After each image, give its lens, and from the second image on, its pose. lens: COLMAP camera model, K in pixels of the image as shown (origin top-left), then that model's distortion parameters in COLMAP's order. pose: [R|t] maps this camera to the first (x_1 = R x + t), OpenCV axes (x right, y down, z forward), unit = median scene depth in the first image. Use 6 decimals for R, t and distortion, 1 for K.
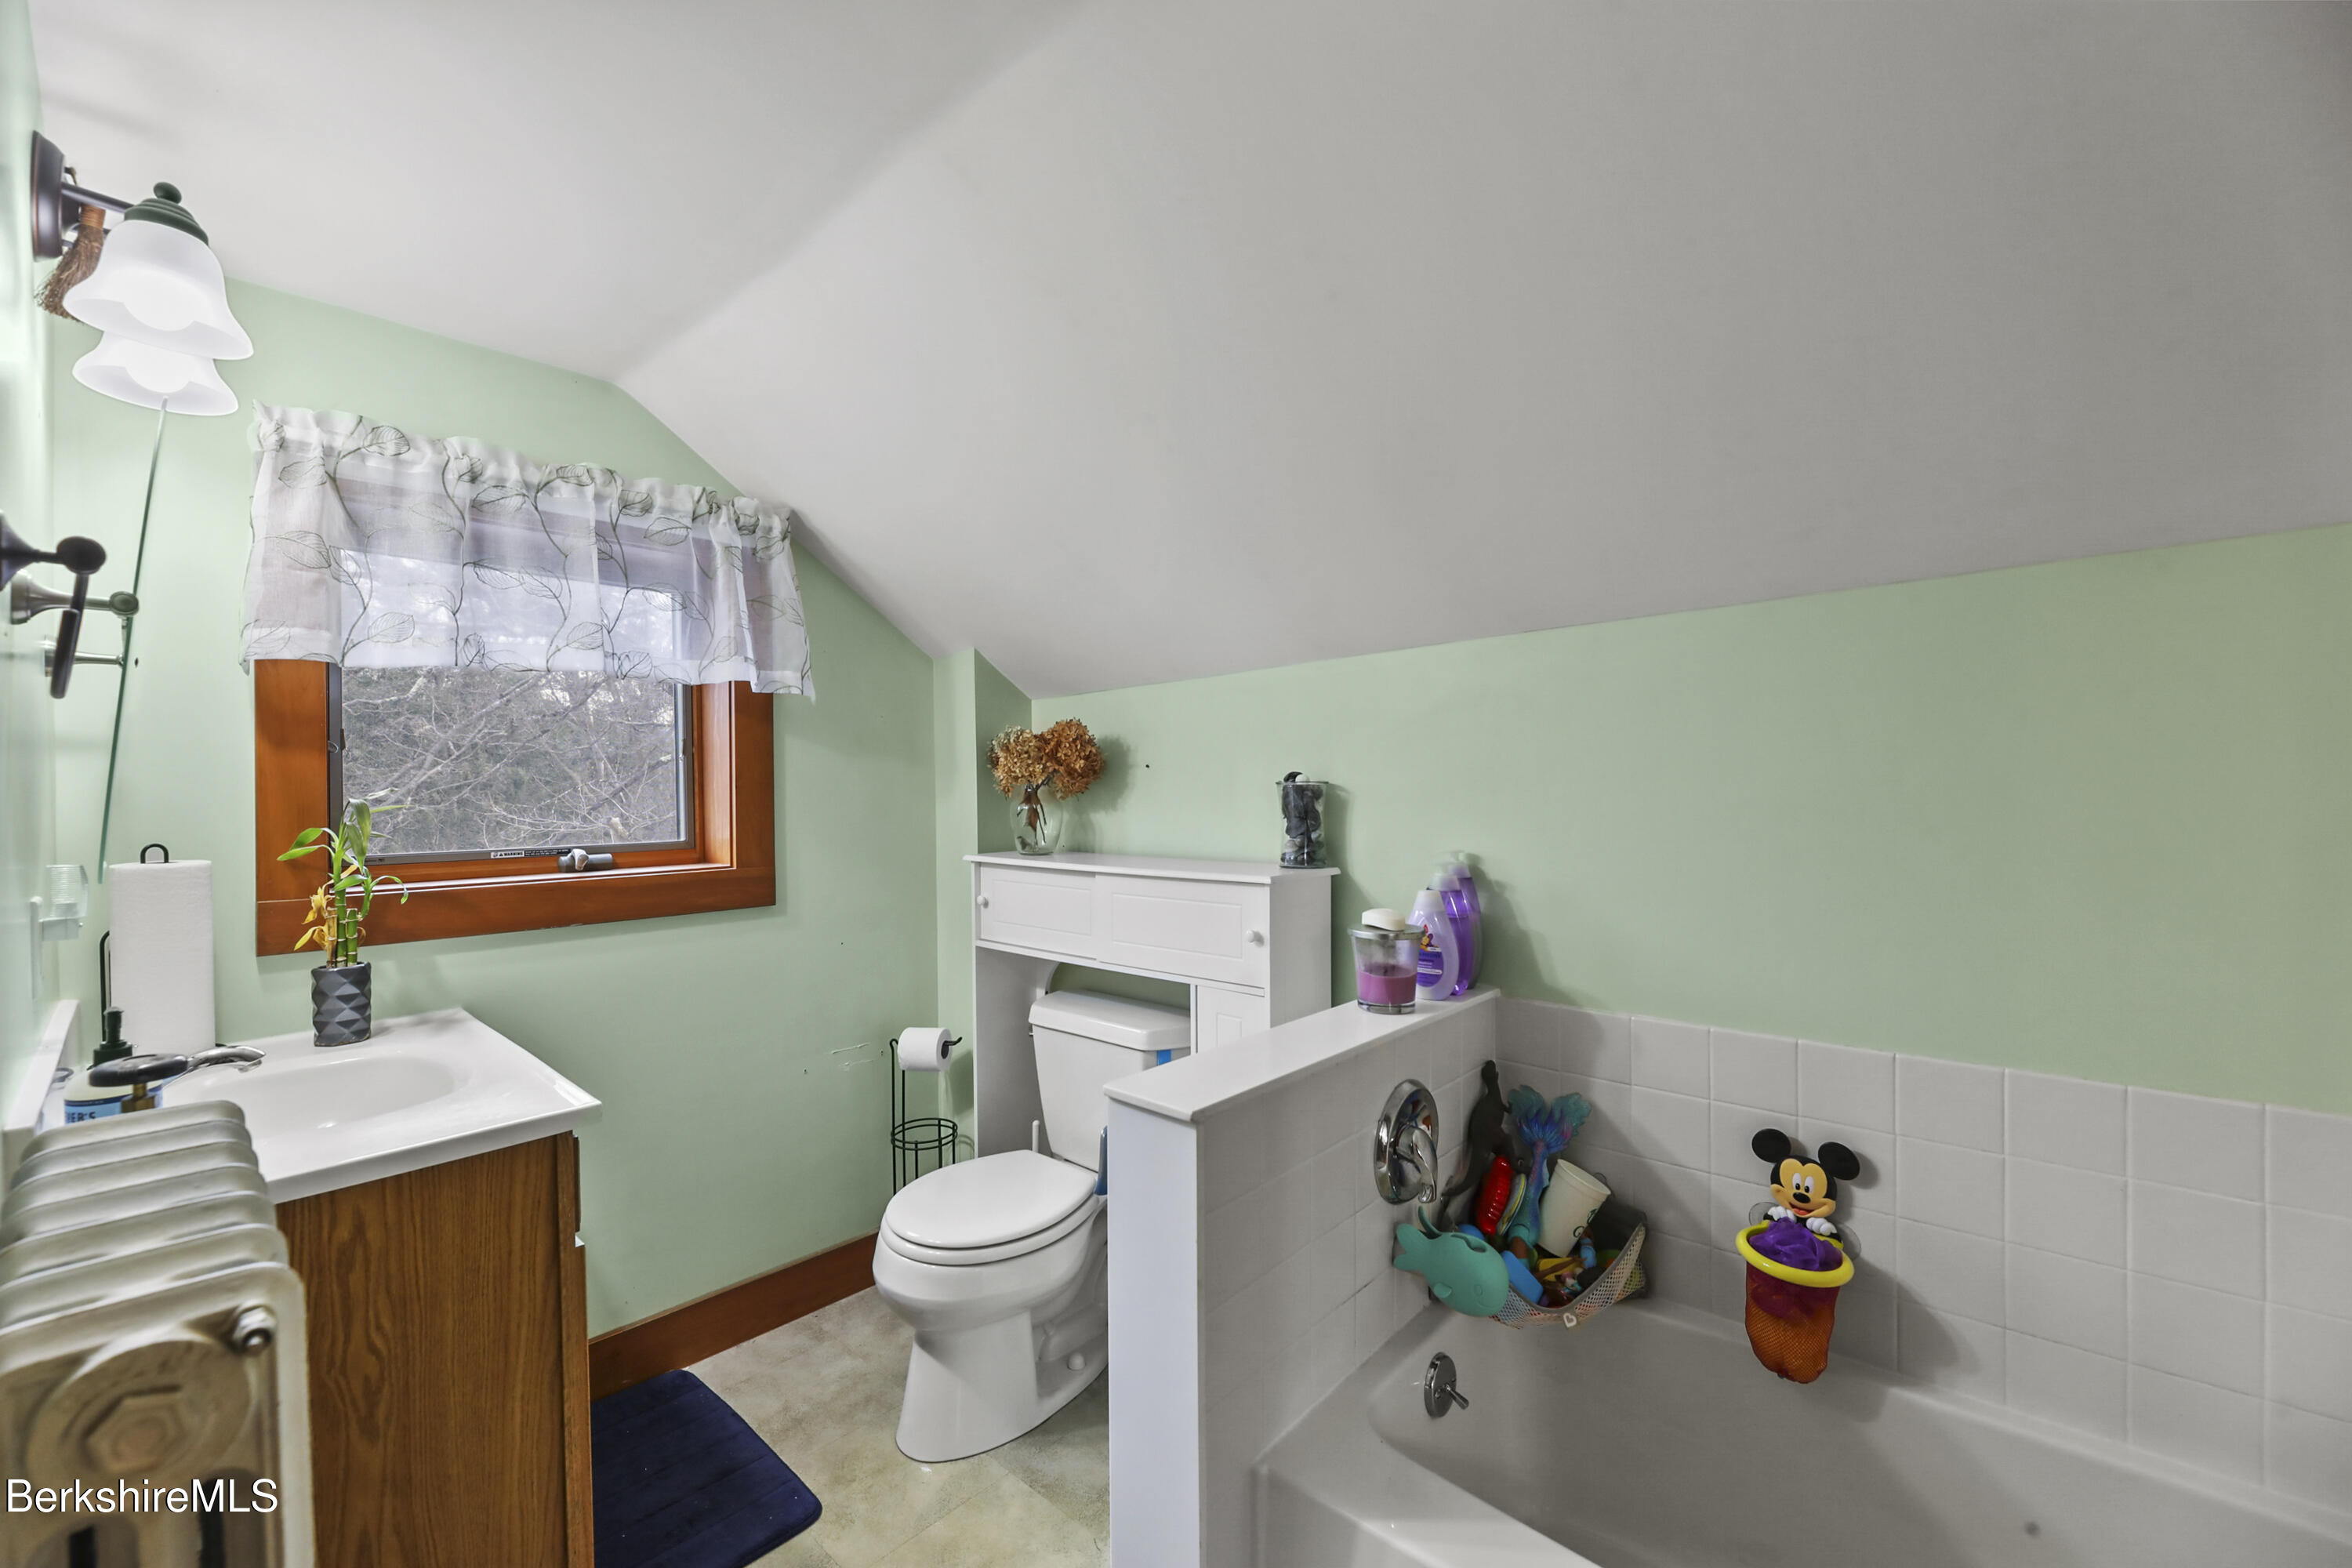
lens RADIAL K [[935.8, 0, 1176.7], [0, 935.8, 788.5], [0, 0, 1]] dist [-0.002965, -0.000211]
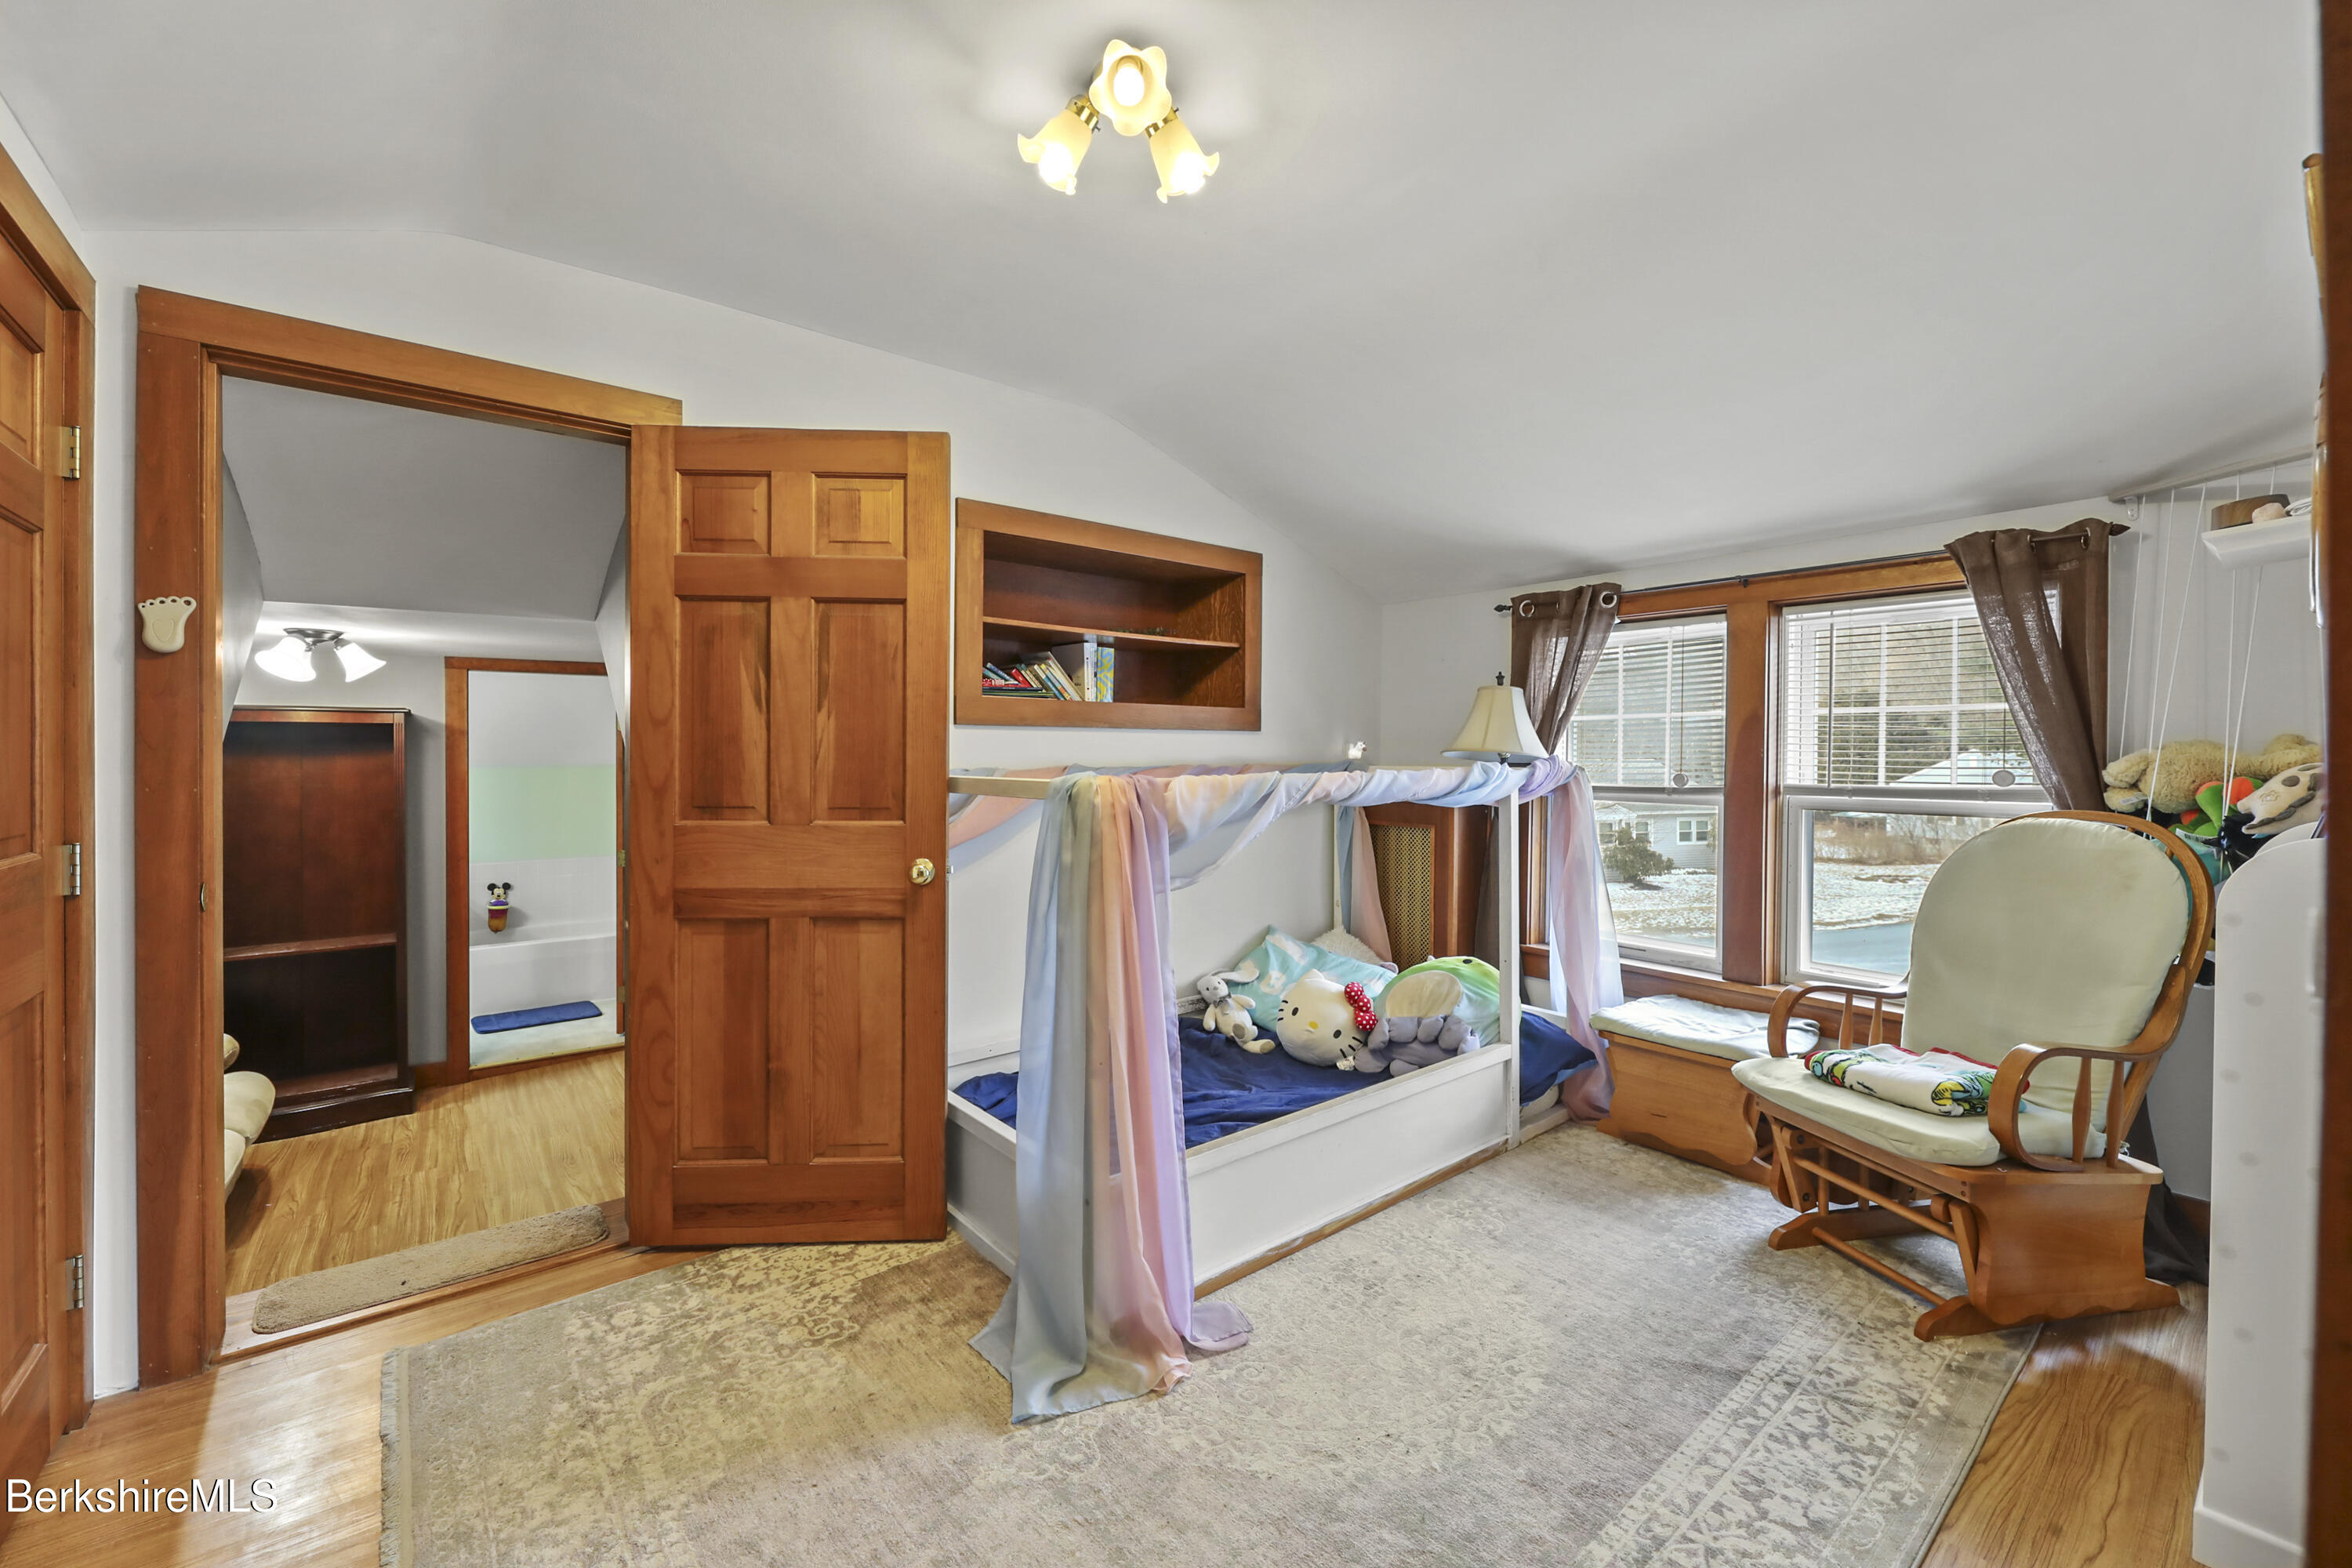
lens RADIAL K [[935.8, 0, 1178.7], [0, 935.8, 776.5], [0, 0, 1]] dist [-0.002965, -0.000211]
pose [[0.158931, -0.001931, 0.987288, -3.696460], [0.001810, 0.999997, 0.001665, -0.197568], [-0.987288, 0.001522, 0.158934, -3.395367]]
